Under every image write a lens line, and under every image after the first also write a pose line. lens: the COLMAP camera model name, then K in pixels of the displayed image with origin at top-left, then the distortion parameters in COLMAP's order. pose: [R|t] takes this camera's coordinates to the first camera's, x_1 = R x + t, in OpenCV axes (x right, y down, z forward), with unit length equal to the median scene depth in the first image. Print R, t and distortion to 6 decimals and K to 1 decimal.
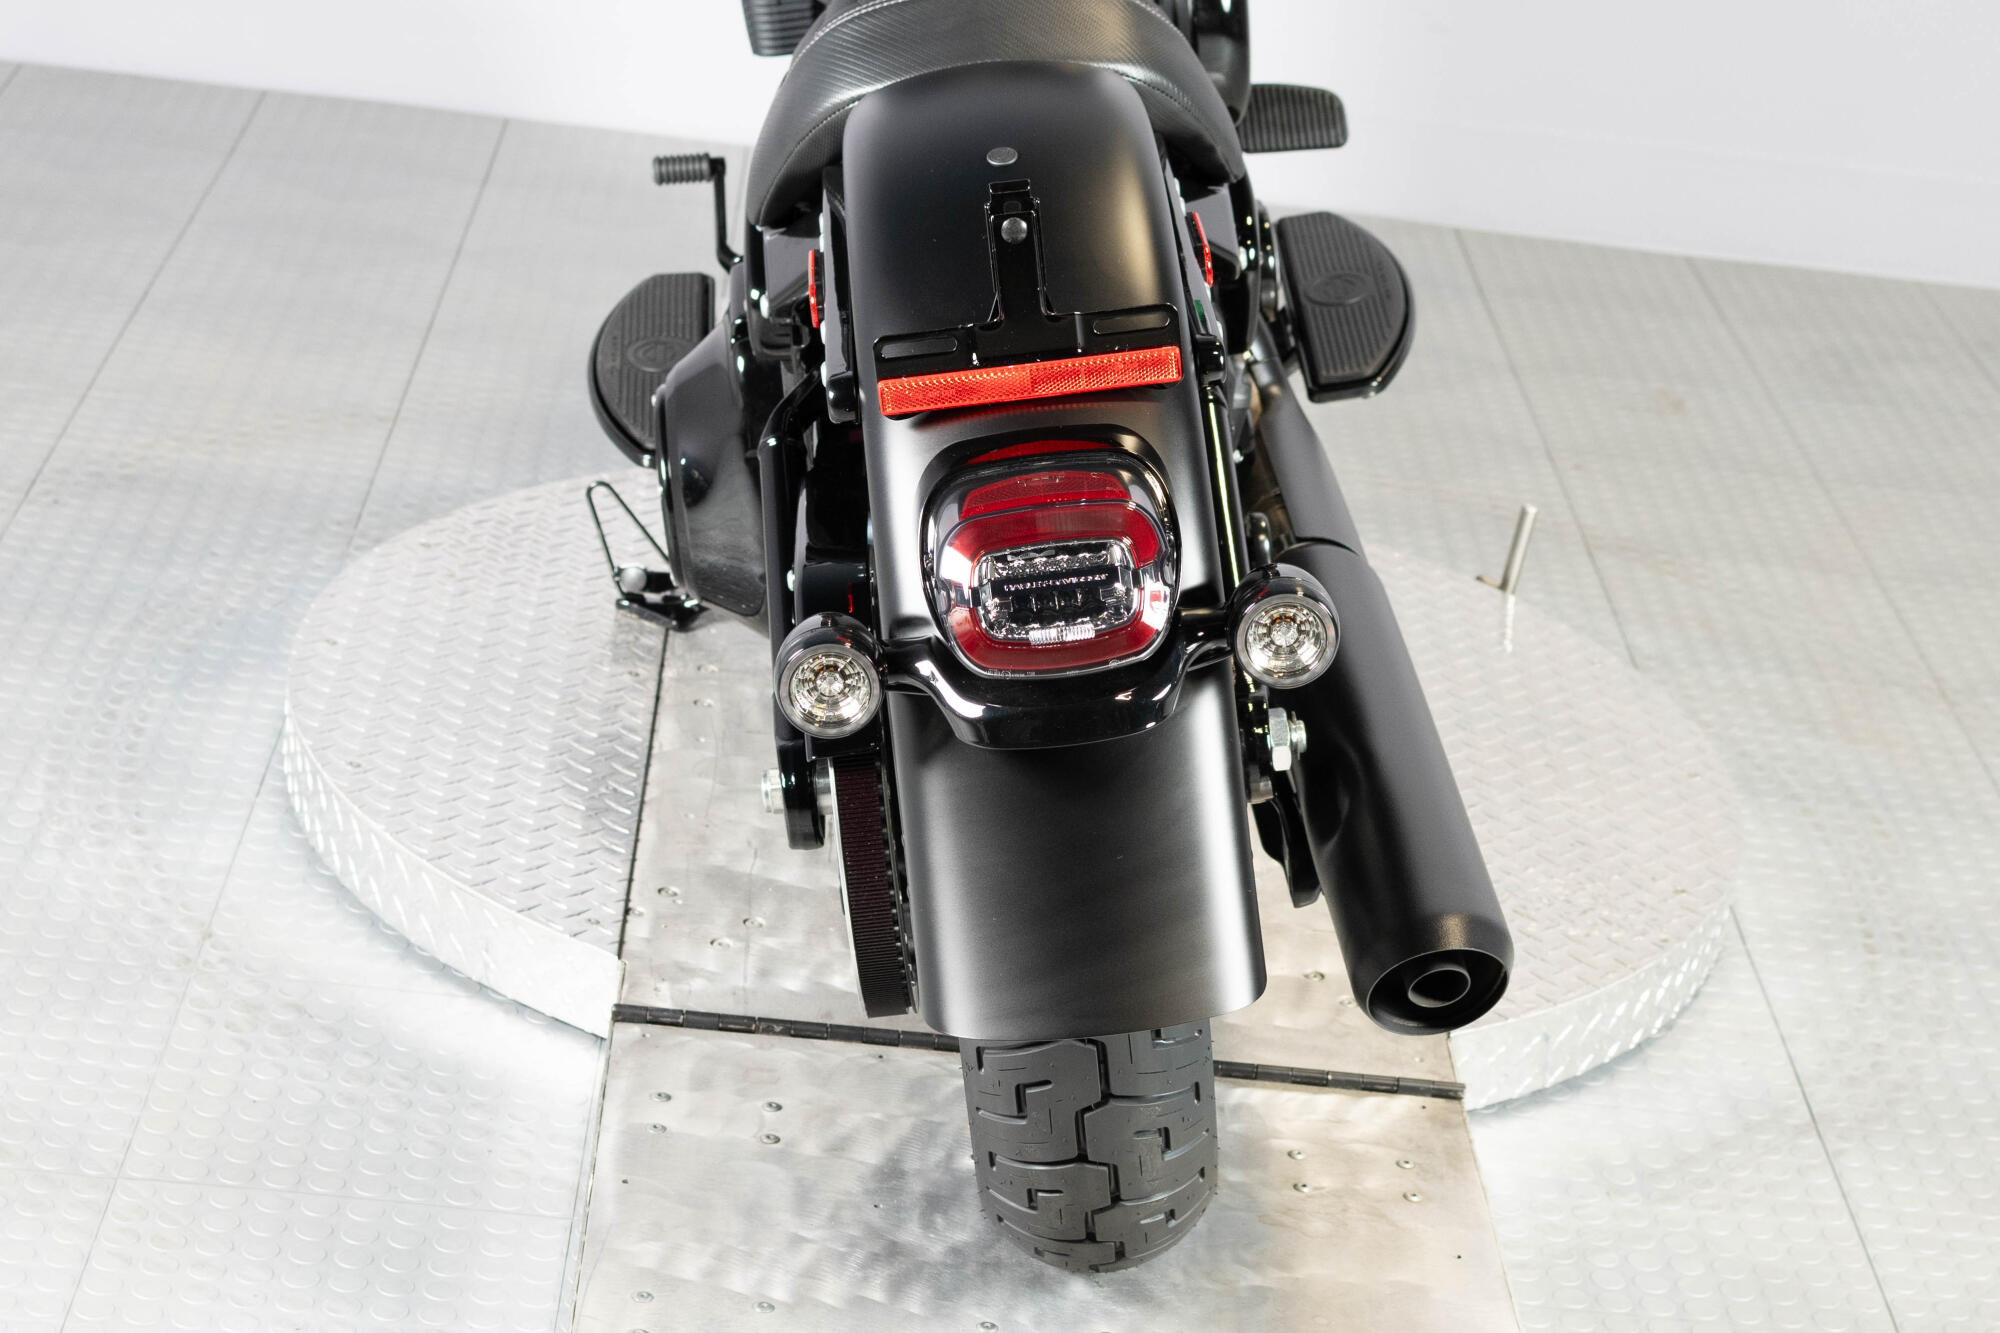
lens RADIAL K [[4079.3, 0, 1077.7], [0, 4079.3, 576.7], [0, 0, 1]] dist [0.000785, 0.057378]
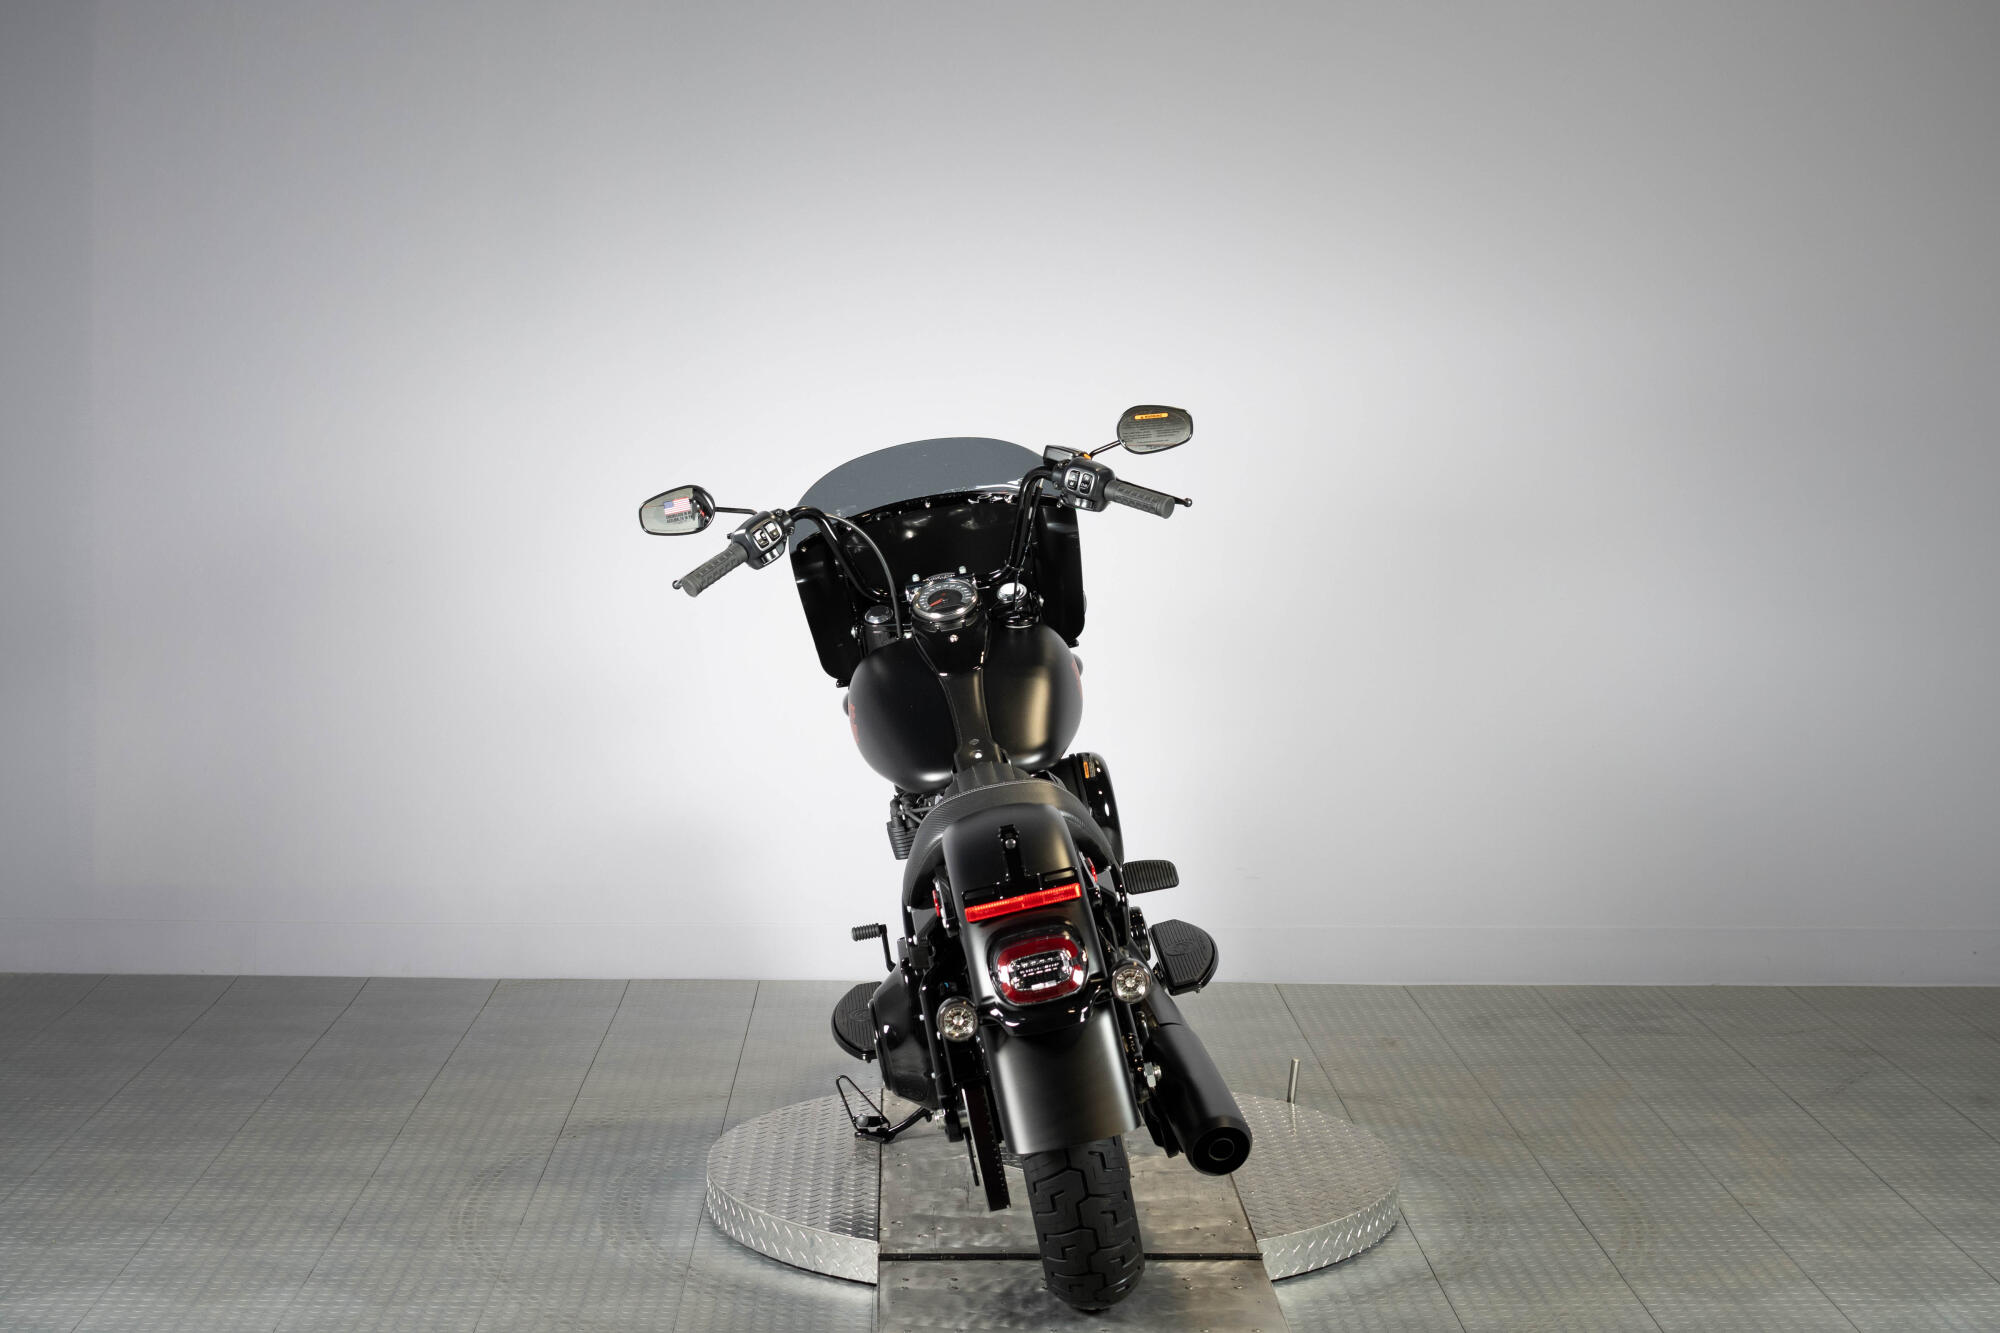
lens RADIAL K [[2997.4, 0, 1000.0], [0, 2997.4, 666.5], [0, 0, 1]] dist [-0.018672, 0.023316]
pose [[0.993340, -0.113838, -0.017769, 0.017842], [0.105073, 0.958326, -0.265650, 0.227654], [0.047270, 0.262014, 0.963906, -0.636349]]
